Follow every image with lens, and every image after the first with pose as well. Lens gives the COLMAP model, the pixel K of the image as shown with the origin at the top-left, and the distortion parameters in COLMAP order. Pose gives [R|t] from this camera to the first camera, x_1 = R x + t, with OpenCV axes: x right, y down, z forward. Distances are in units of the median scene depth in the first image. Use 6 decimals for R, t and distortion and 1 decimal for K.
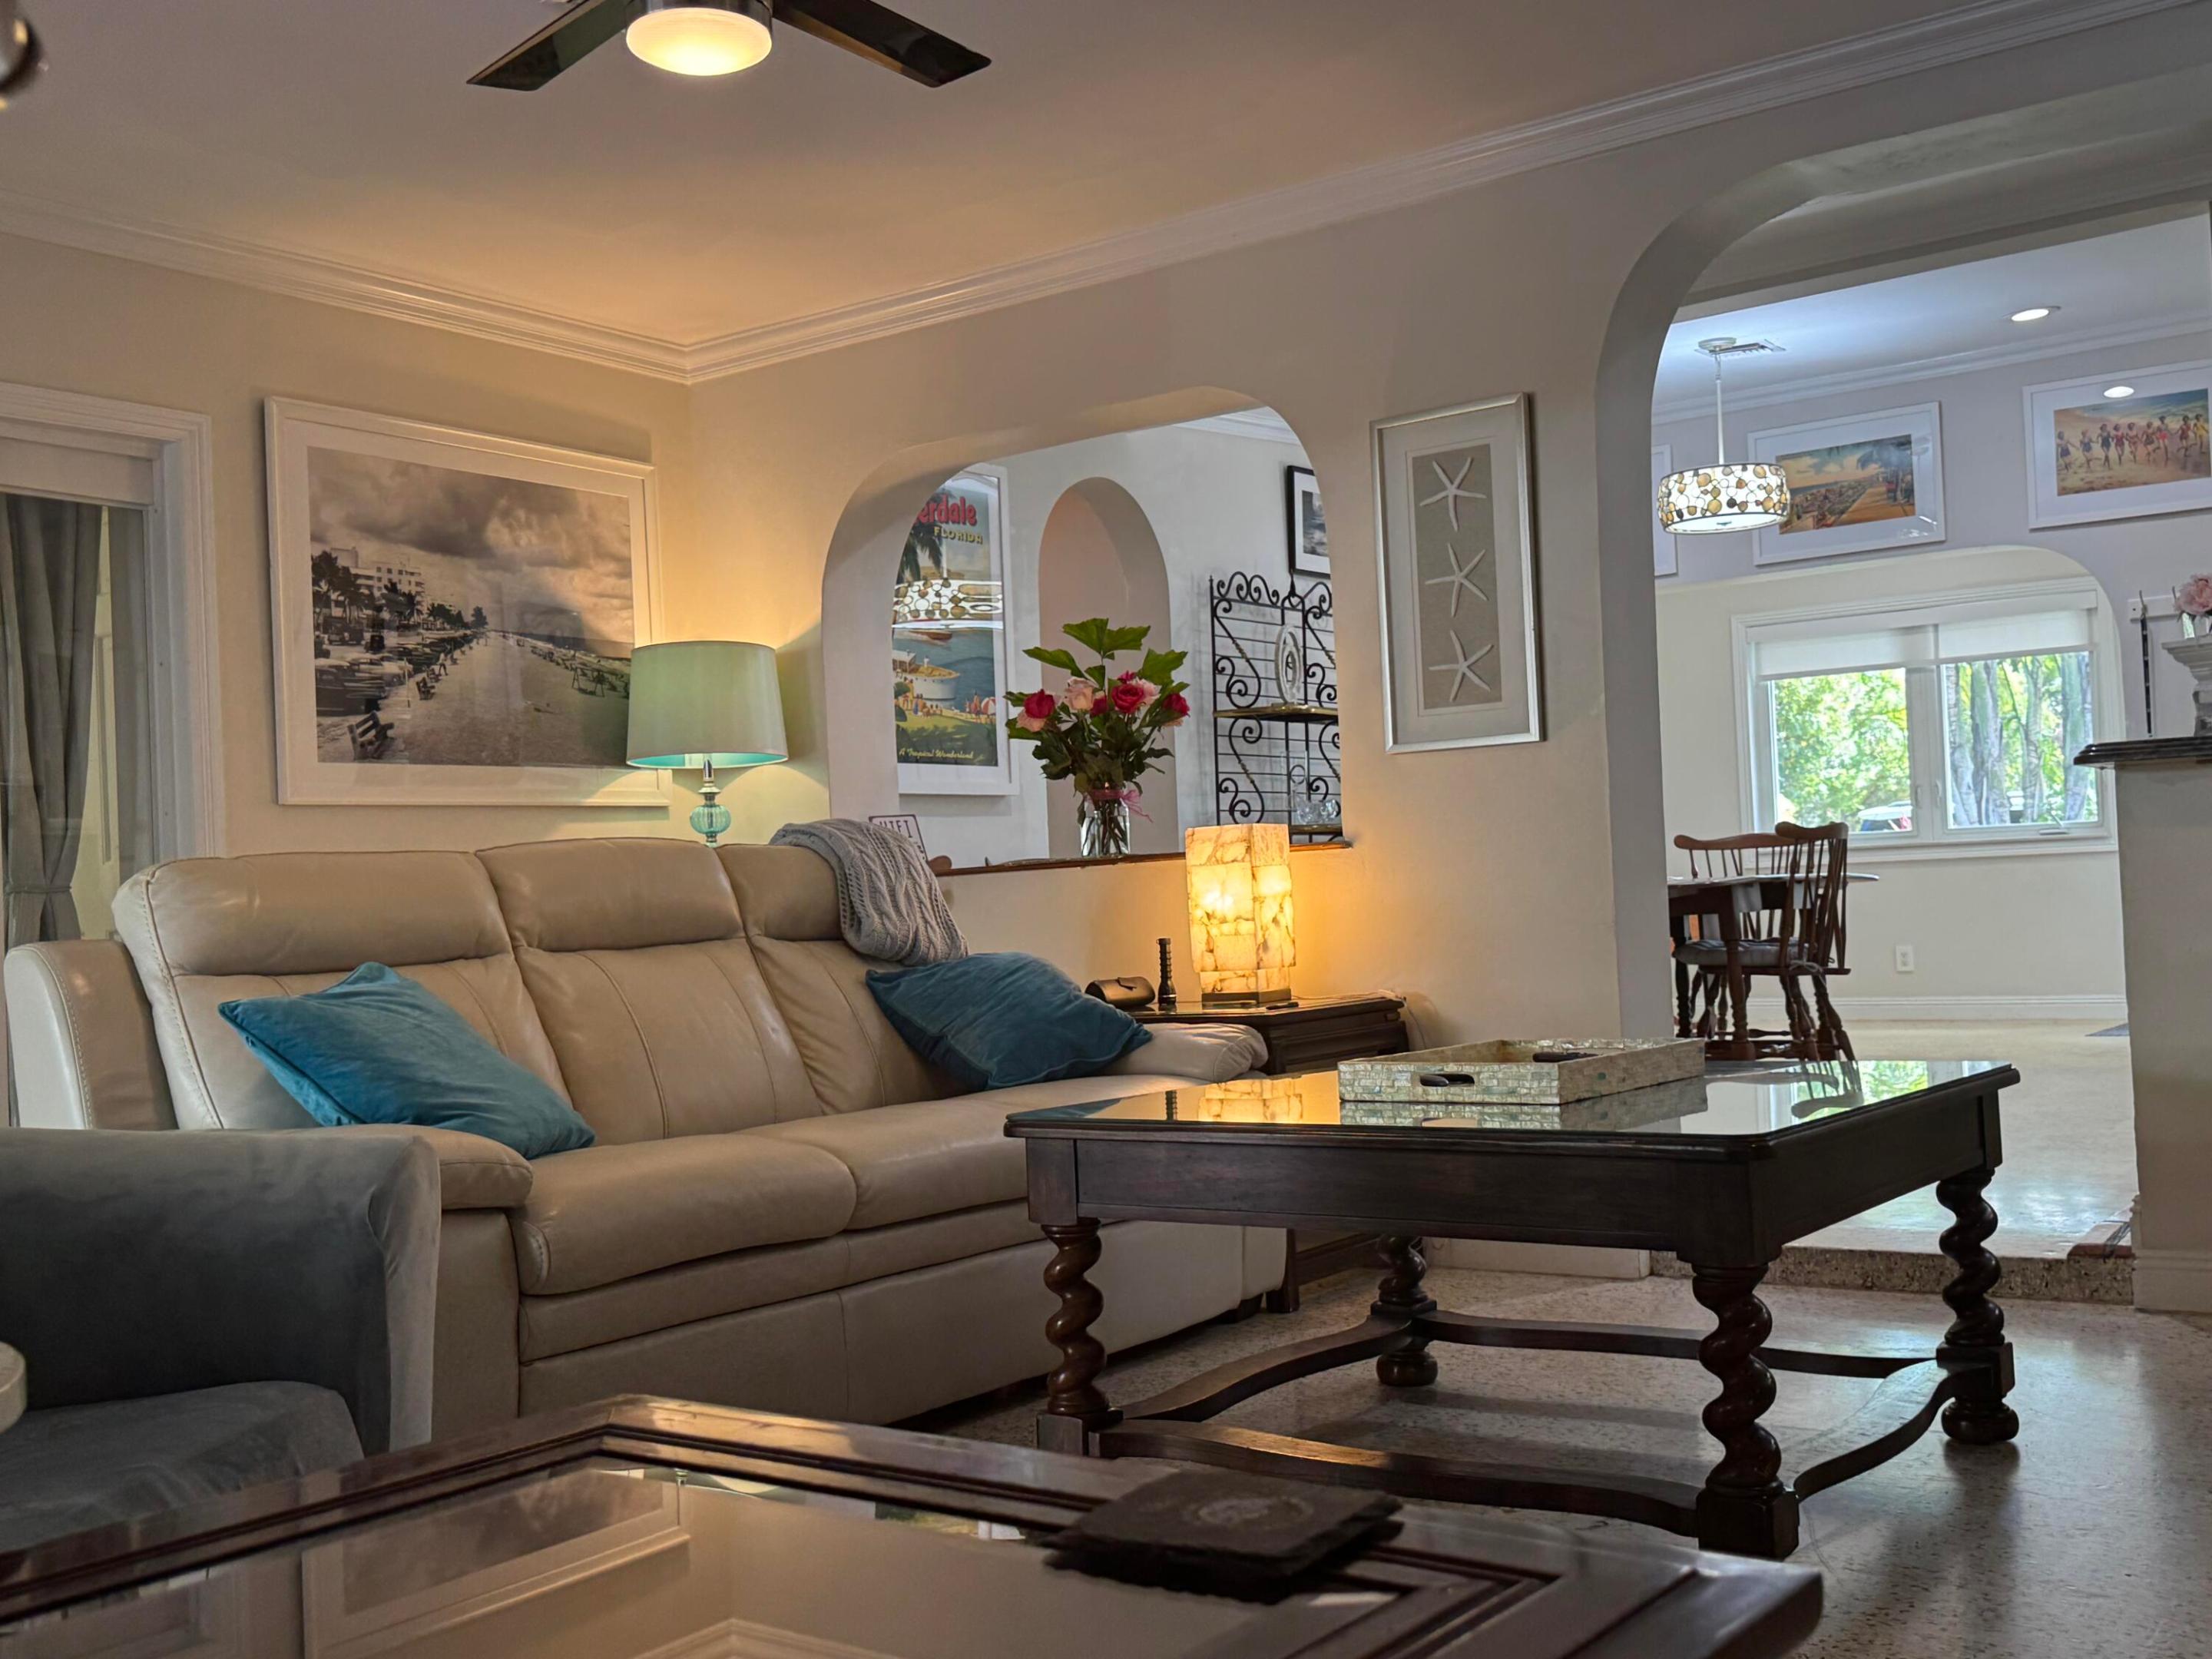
lens RADIAL K [[2244.9, 0, 1089.4], [0, 2244.9, 842.5], [0, 0, 1]] dist [0.062590, 0.000000]
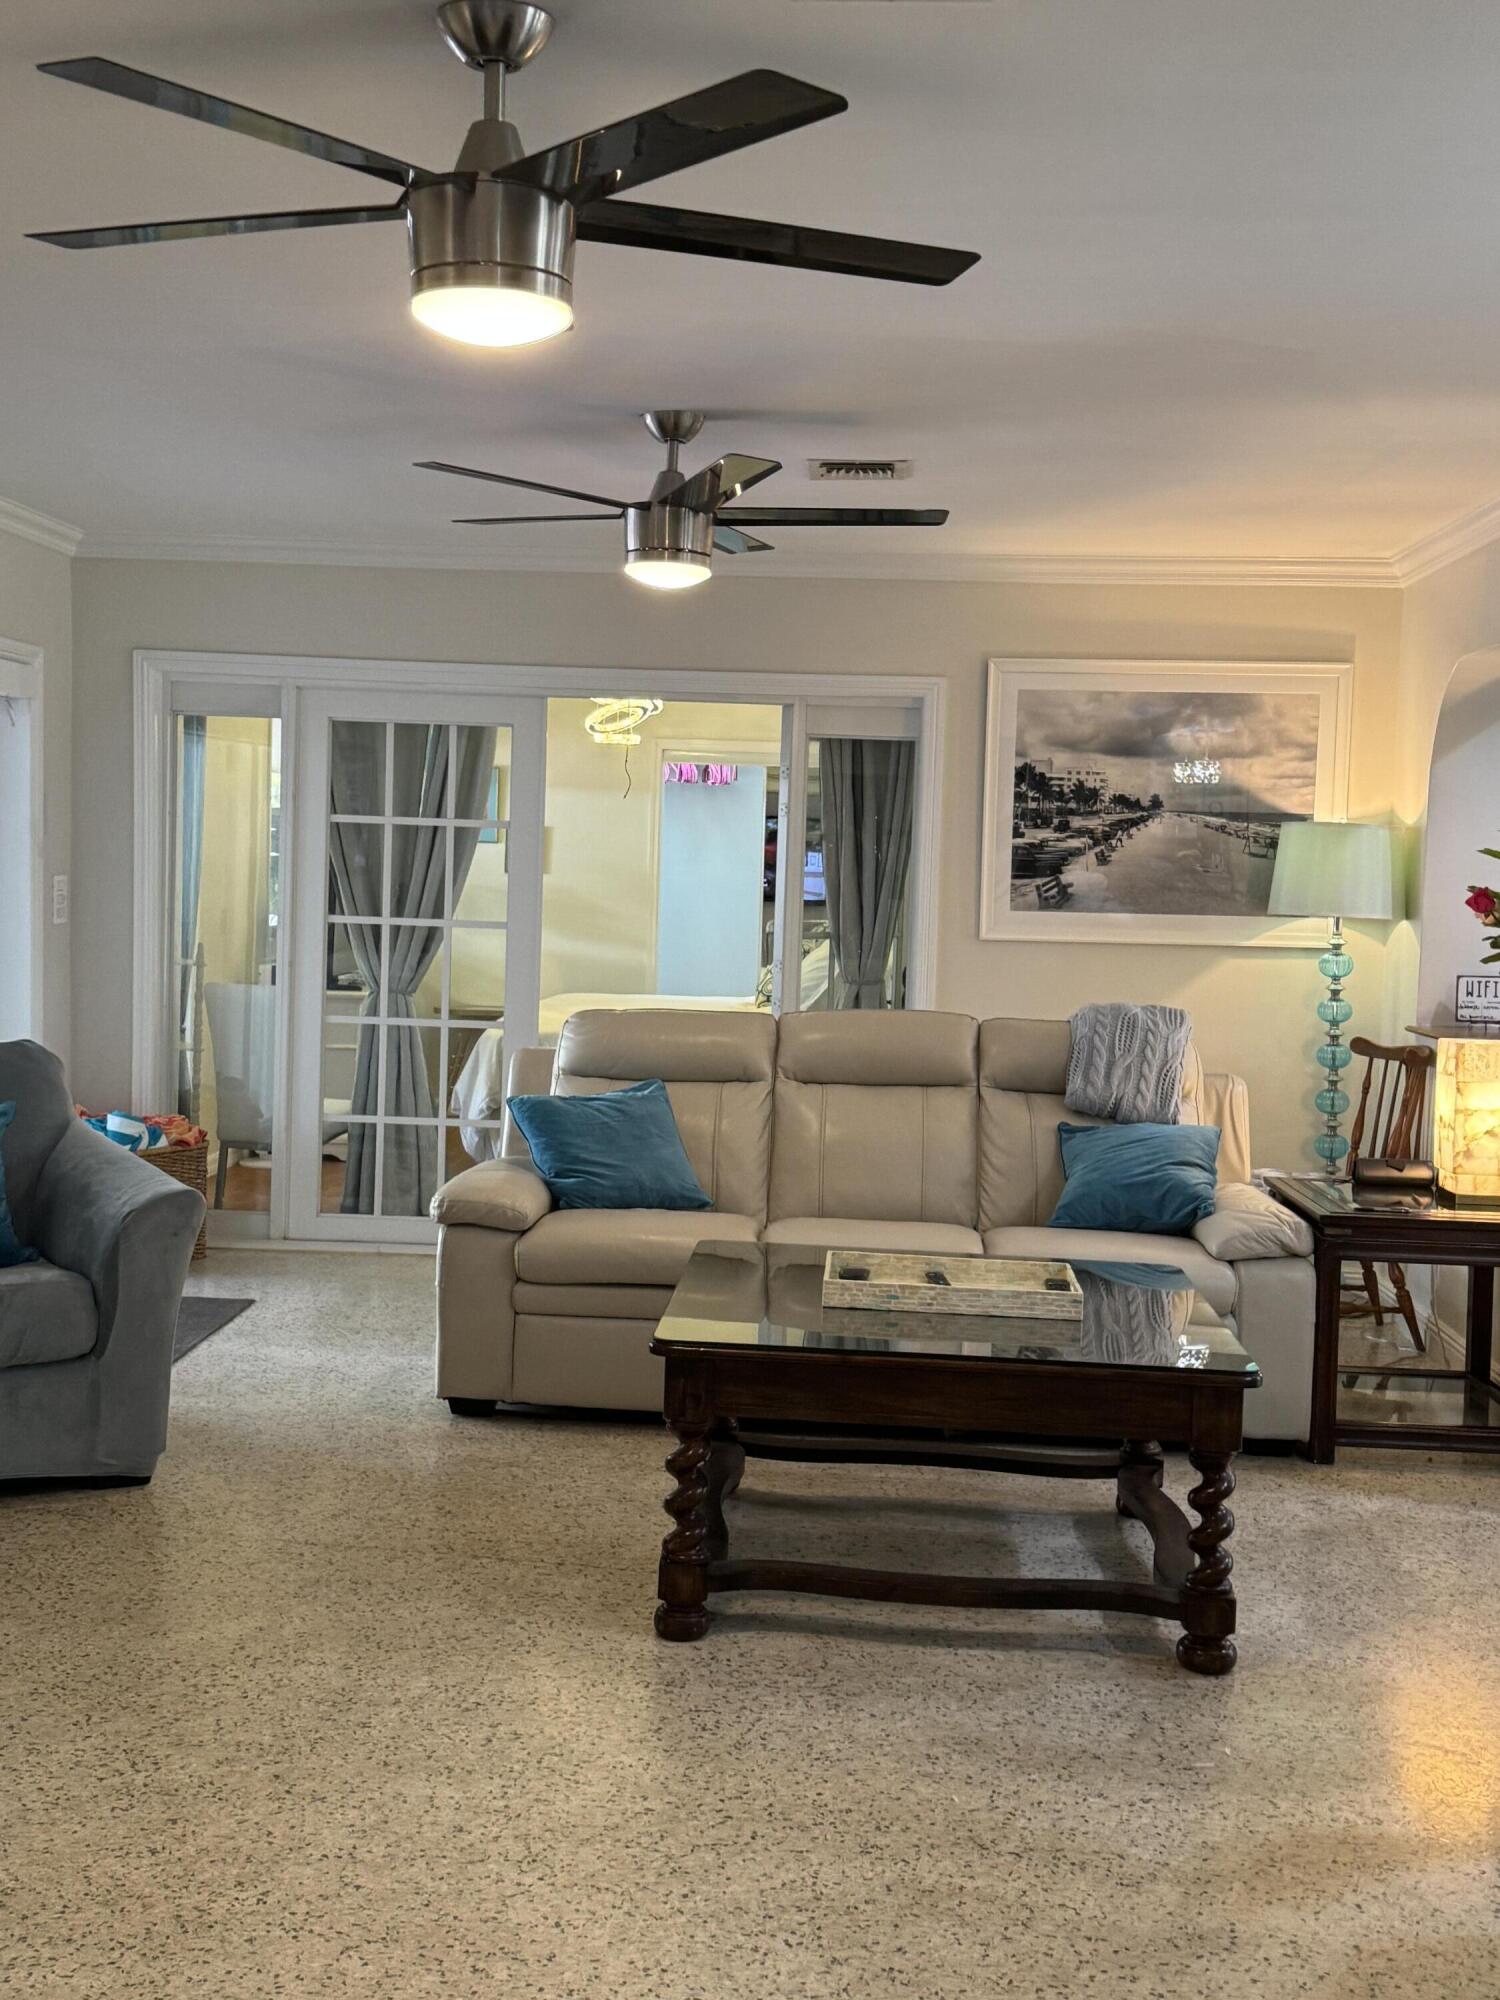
lens RADIAL K [[2268.5, 0, 749.0], [0, 2268.5, 994.0], [0, 0, 1]] dist [0.053200, 0.000000]
pose [[0.496980, 0.116555, -0.859899, 0.799956], [-0.023628, 0.992389, 0.120857, -0.148570], [0.867440, -0.039745, 0.495952, 0.128599]]
